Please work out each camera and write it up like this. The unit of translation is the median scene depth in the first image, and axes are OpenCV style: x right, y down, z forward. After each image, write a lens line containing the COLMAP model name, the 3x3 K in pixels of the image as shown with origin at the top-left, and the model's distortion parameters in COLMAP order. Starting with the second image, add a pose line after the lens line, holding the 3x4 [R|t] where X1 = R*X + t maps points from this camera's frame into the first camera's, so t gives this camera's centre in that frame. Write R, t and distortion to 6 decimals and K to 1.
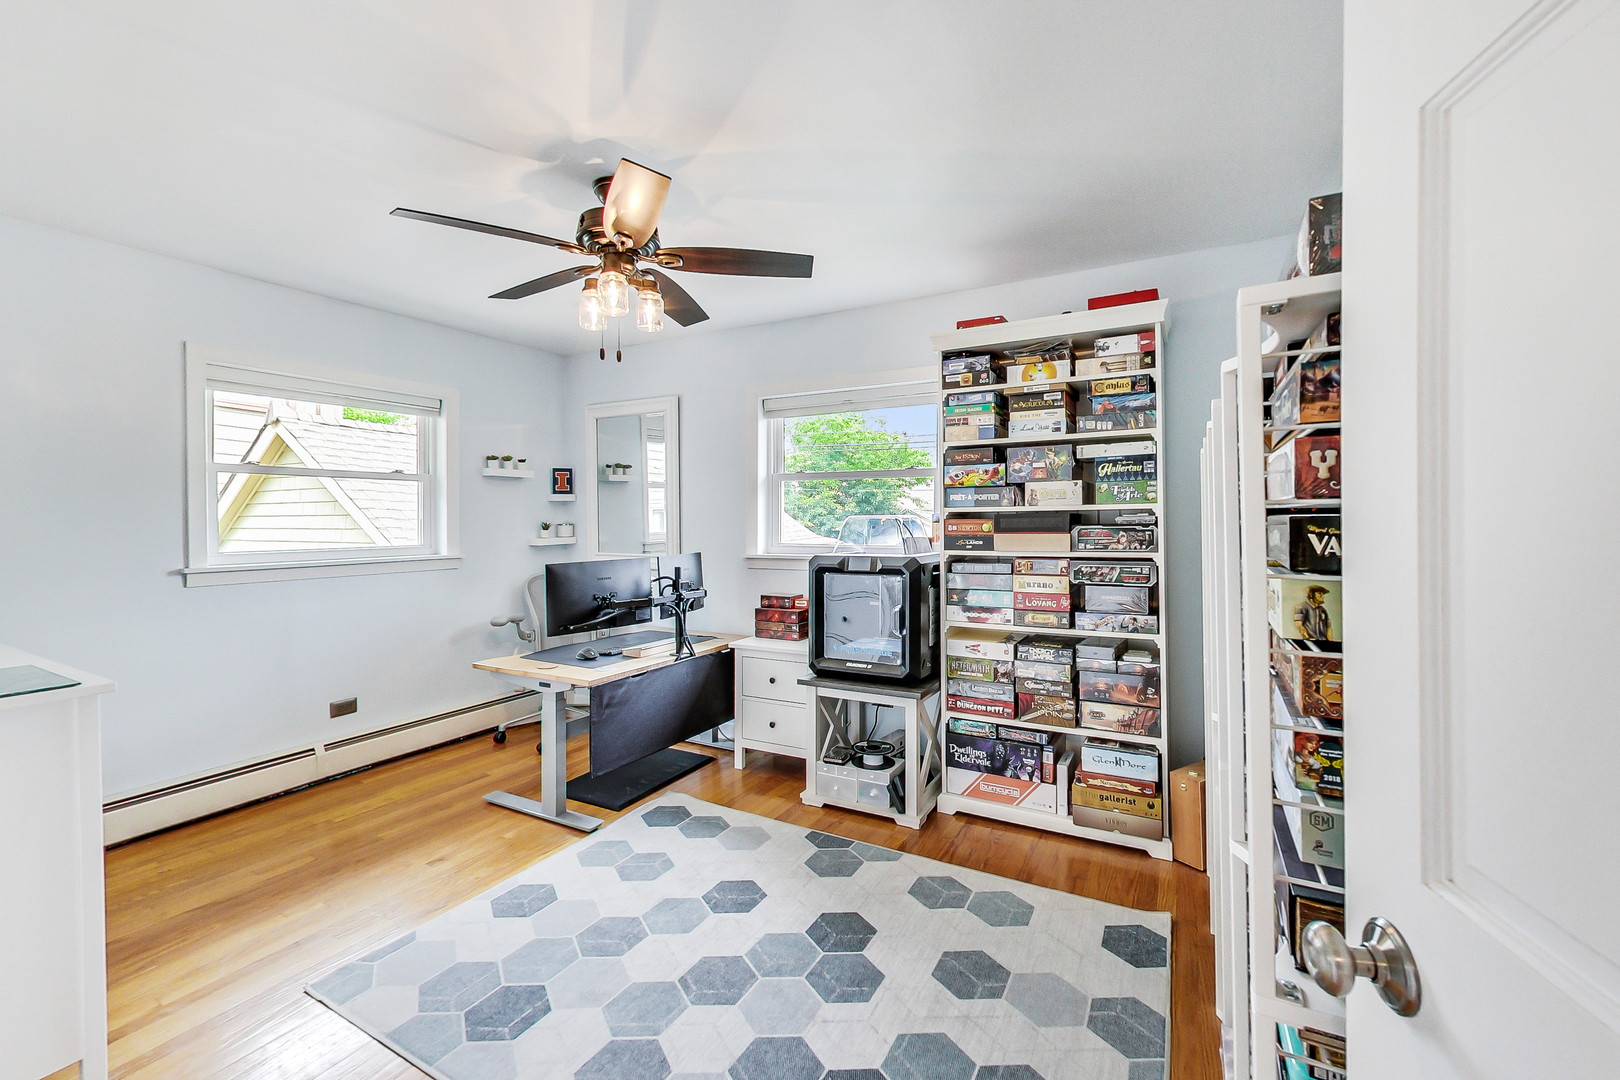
lens RADIAL K [[667.3, 0, 810.0], [0, 667.3, 540.0], [0, 0, 1]] dist [-0.013079, -0.000018]
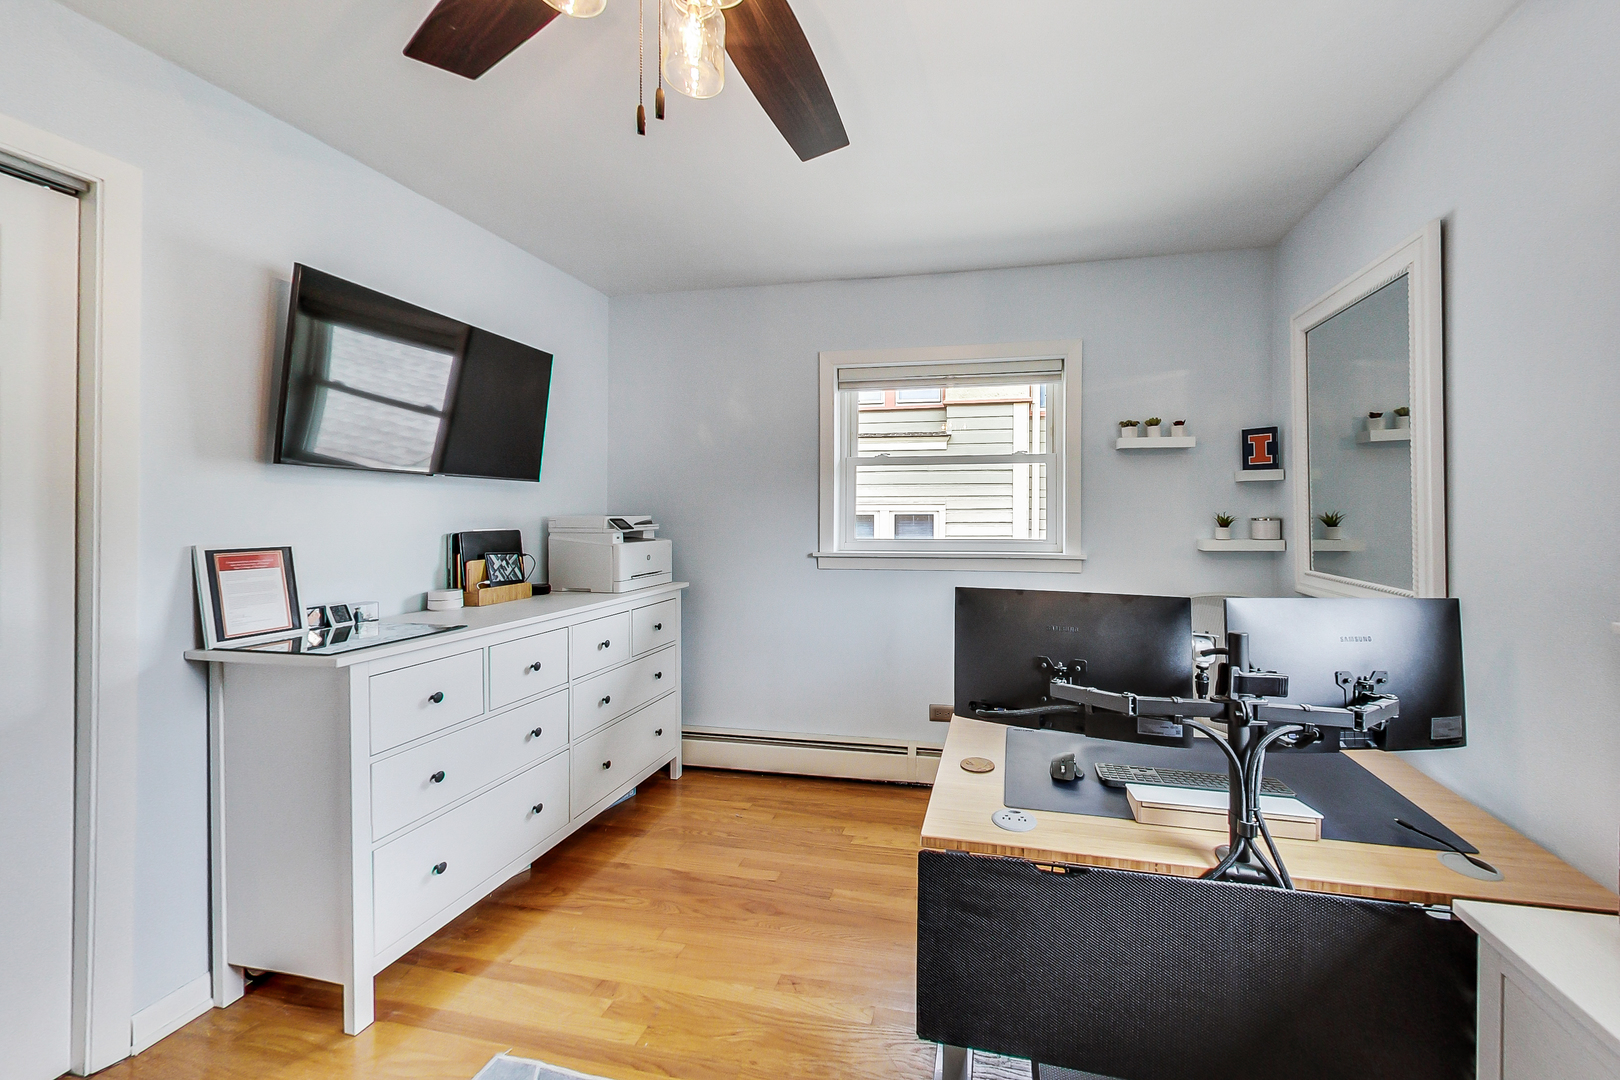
lens RADIAL K [[621.2, 0, 810.4], [0, 621.2, 513.5], [0, 0, 1]] dist [0.000106, 0.000180]
pose [[0.312252, 0.009872, -0.949948, 0.049366], [-0.032804, 0.999462, -0.000396, -0.016276], [0.949433, 0.031286, 0.312408, 0.473553]]
